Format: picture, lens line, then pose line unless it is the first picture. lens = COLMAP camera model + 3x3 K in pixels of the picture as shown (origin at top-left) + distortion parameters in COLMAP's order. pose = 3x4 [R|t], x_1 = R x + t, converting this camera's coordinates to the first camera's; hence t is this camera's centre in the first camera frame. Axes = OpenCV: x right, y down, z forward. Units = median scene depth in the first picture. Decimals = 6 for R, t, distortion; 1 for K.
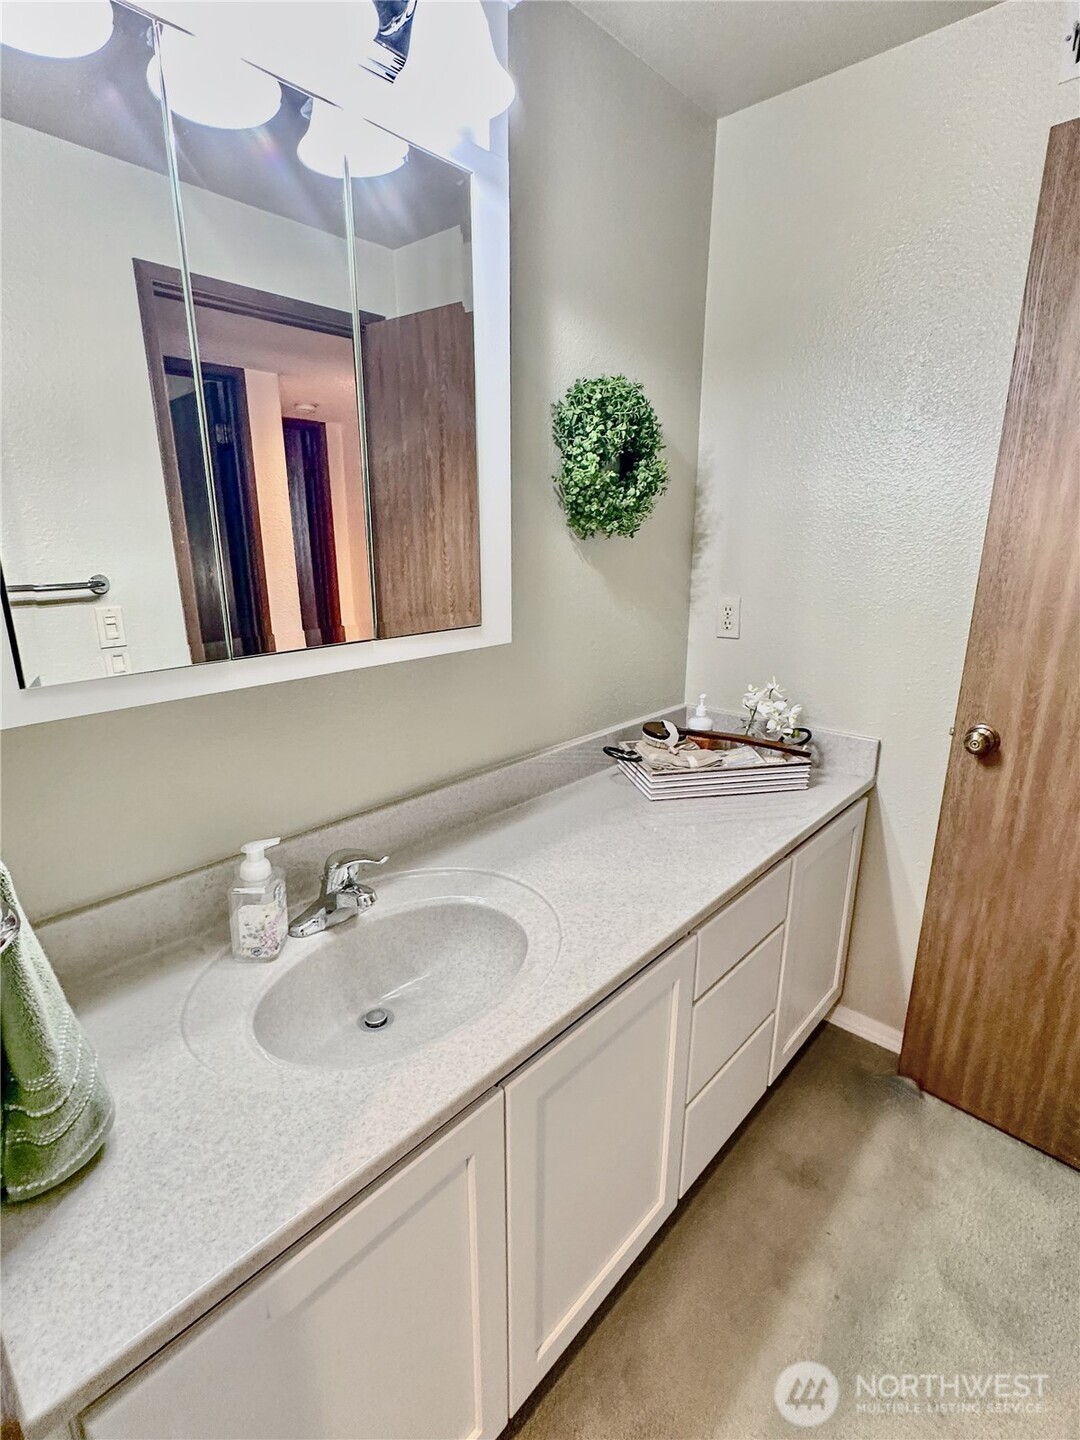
lens RADIAL K [[697.1, 0, 541.6], [0, 697.1, 721.4], [0, 0, 1]] dist [-0.001951, -0.001799]
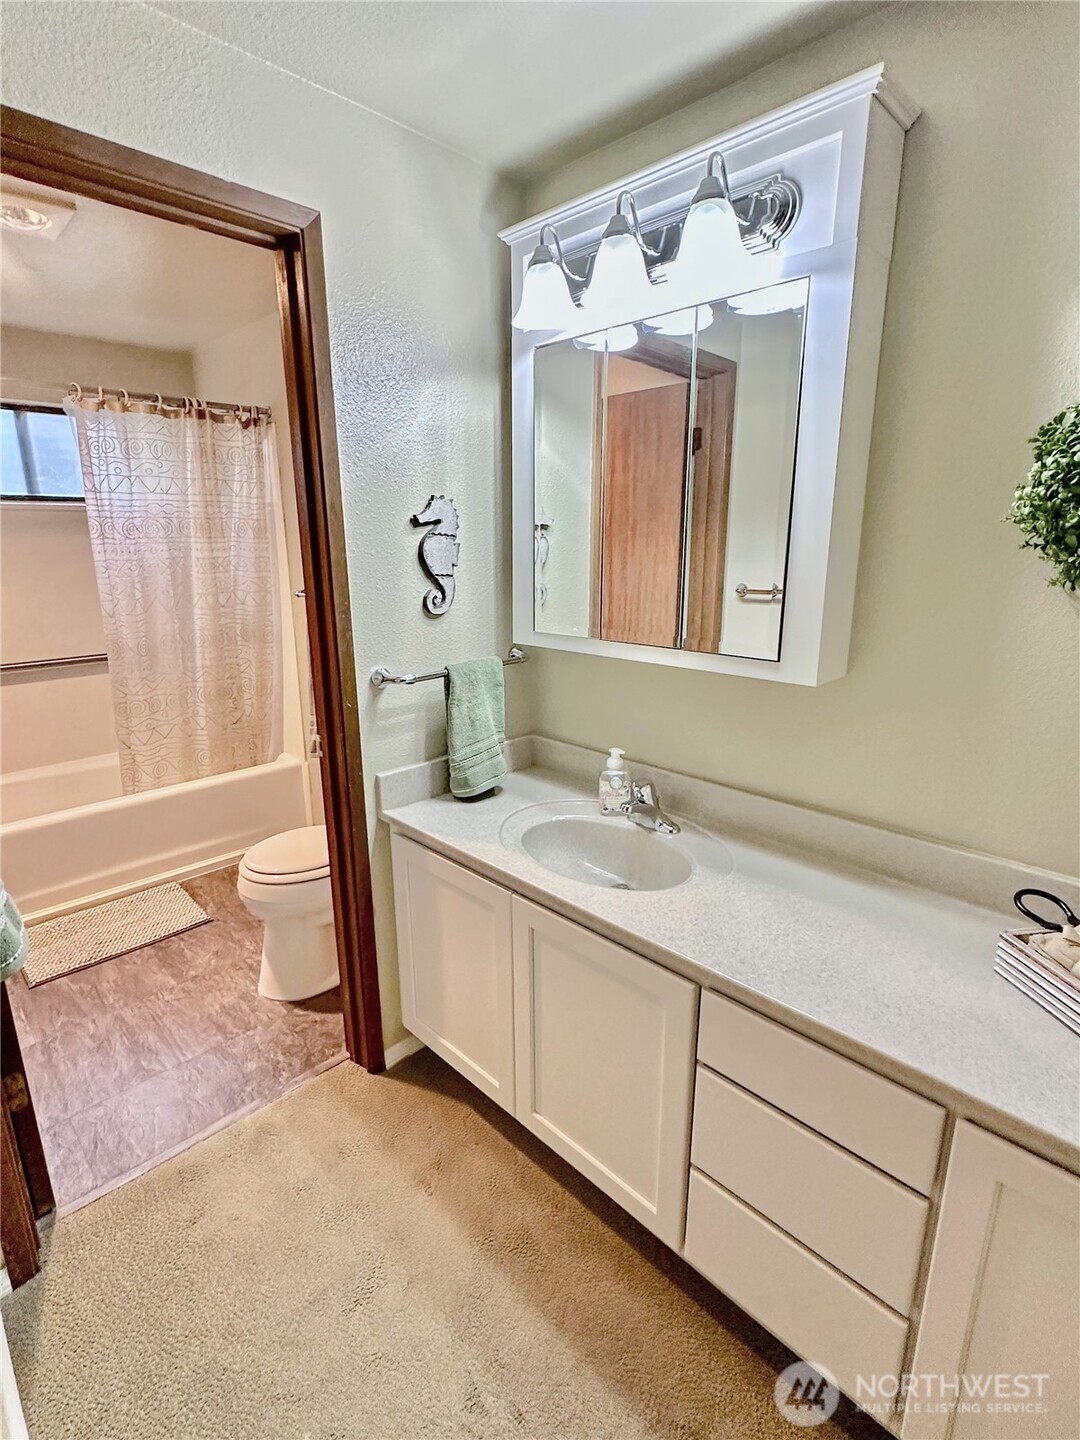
lens RADIAL K [[697.1, 0, 537.3], [0, 697.1, 714.0], [0, 0, 1]] dist [-0.001951, -0.001799]
pose [[-0.045697, 0.240661, -0.969533, 0.999617], [-0.267713, 0.932095, 0.243986, -0.218413], [0.962415, 0.270706, 0.021834, 0.592126]]
